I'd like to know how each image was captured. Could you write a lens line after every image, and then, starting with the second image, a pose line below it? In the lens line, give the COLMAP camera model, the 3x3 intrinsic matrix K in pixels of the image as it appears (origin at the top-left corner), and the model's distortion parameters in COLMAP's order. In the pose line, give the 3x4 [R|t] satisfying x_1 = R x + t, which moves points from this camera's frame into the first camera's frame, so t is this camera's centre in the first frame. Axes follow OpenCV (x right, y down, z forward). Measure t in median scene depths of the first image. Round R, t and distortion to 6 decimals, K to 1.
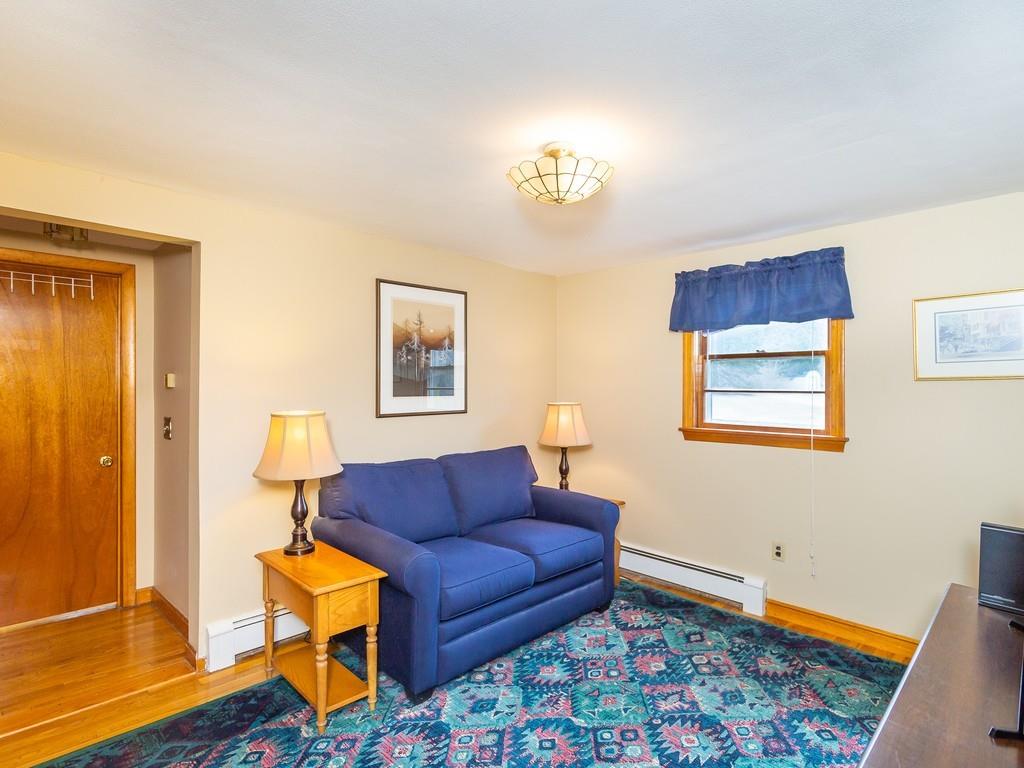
lens RADIAL K [[522.5, 0, 481.9], [0, 522.5, 381.3], [0, 0, 1]] dist [0.001058, -0.000611]
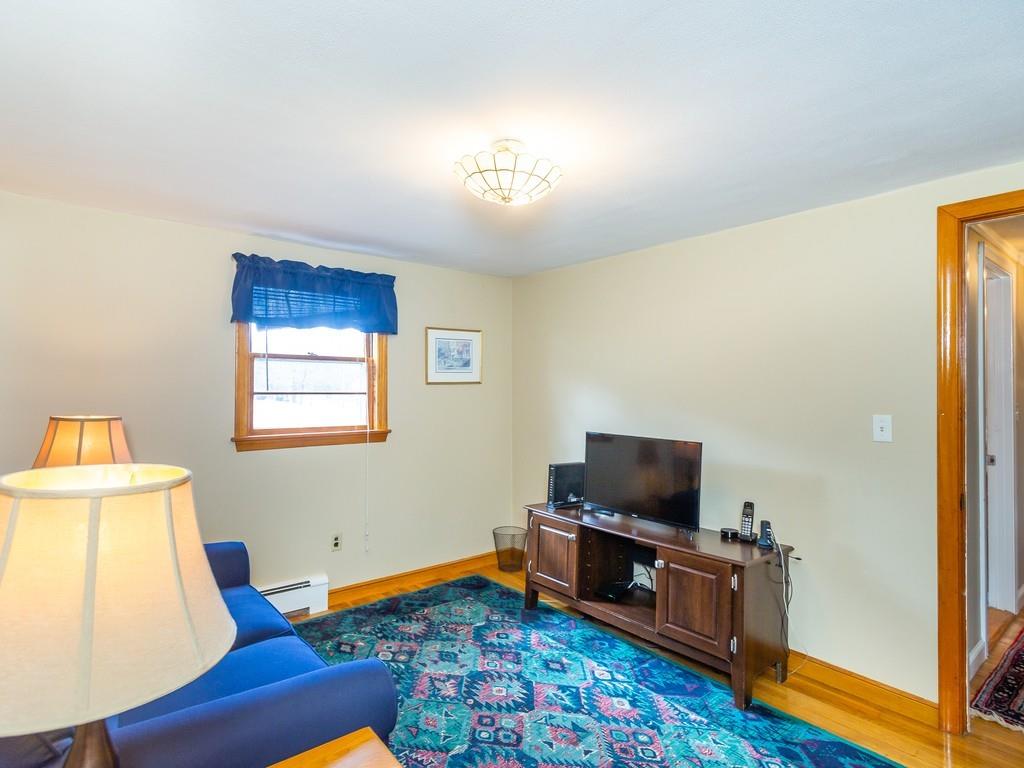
lens RADIAL K [[543.4, 0, 516.2], [0, 543.4, 376.9], [0, 0, 1]] dist [0.005631, -0.000124]
pose [[0.070496, 0.014959, 0.997400, -0.650032], [-0.014612, 0.999796, -0.013962, -0.004273], [-0.997405, -0.013589, 0.070701, 0.686685]]
